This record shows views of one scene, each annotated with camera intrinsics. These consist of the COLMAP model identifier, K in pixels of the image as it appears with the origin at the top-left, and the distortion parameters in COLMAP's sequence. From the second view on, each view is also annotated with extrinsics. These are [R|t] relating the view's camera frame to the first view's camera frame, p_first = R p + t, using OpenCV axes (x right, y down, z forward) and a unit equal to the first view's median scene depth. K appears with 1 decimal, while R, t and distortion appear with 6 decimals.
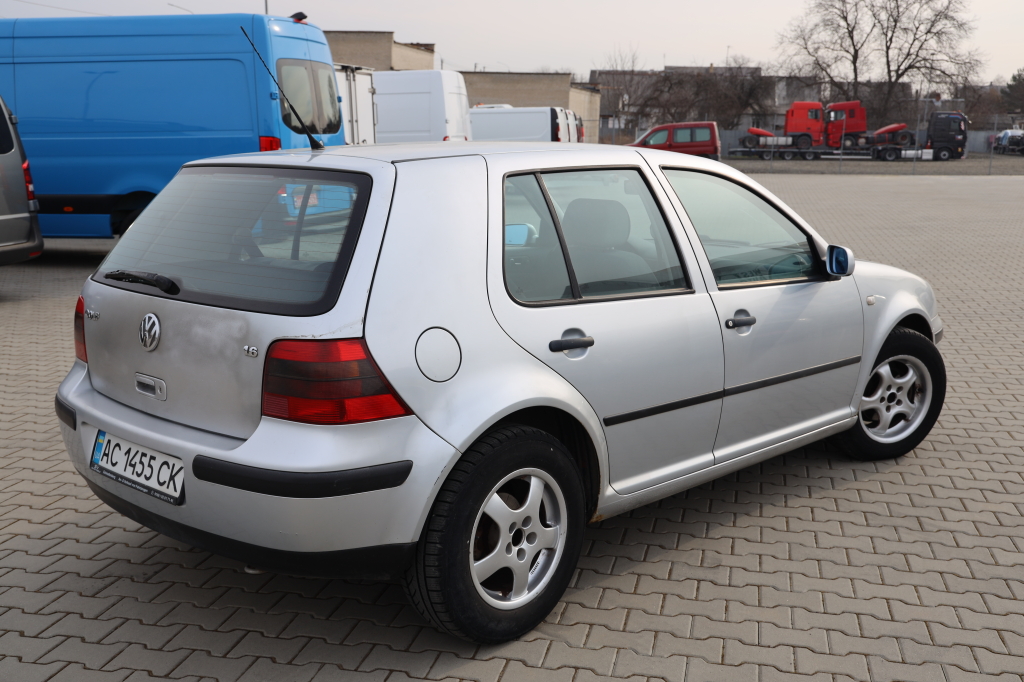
lens RADIAL K [[1086.4, 0, 512.0], [0, 1086.4, 341.0], [0, 0, 1]] dist [0.000125, -0.000312]
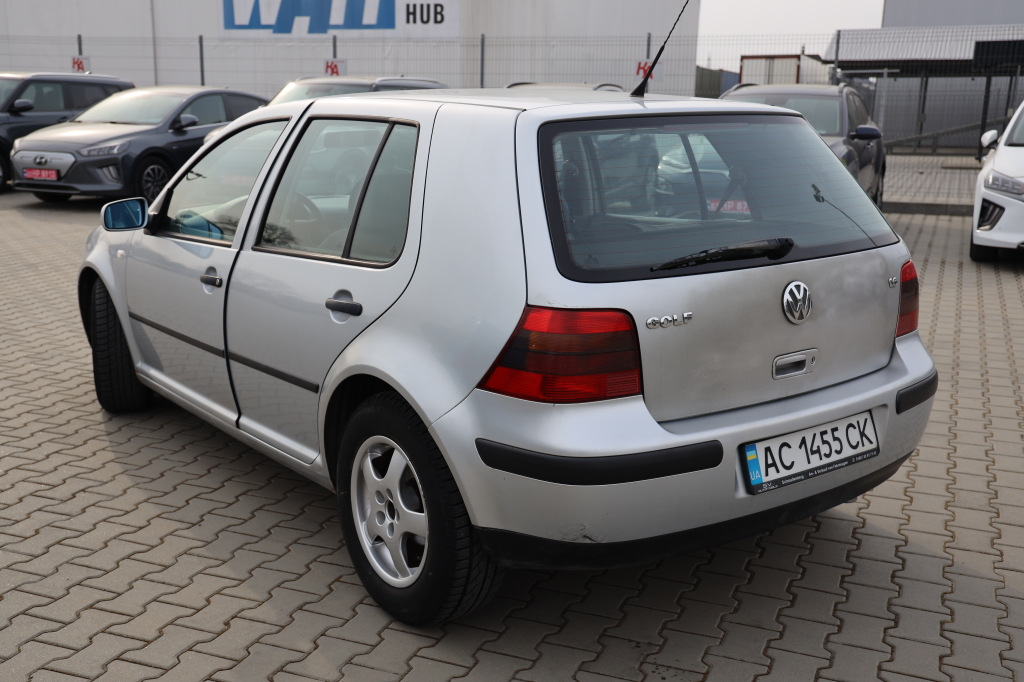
lens RADIAL K [[1086.4, 0, 512.0], [0, 1086.4, 341.0], [0, 0, 1]] dist [0.000125, -0.000312]
pose [[0.146767, -0.202347, 0.968254, -1.214086], [0.167014, 0.969869, 0.177369, -0.171588], [-0.974969, 0.135680, 0.176140, 1.056496]]
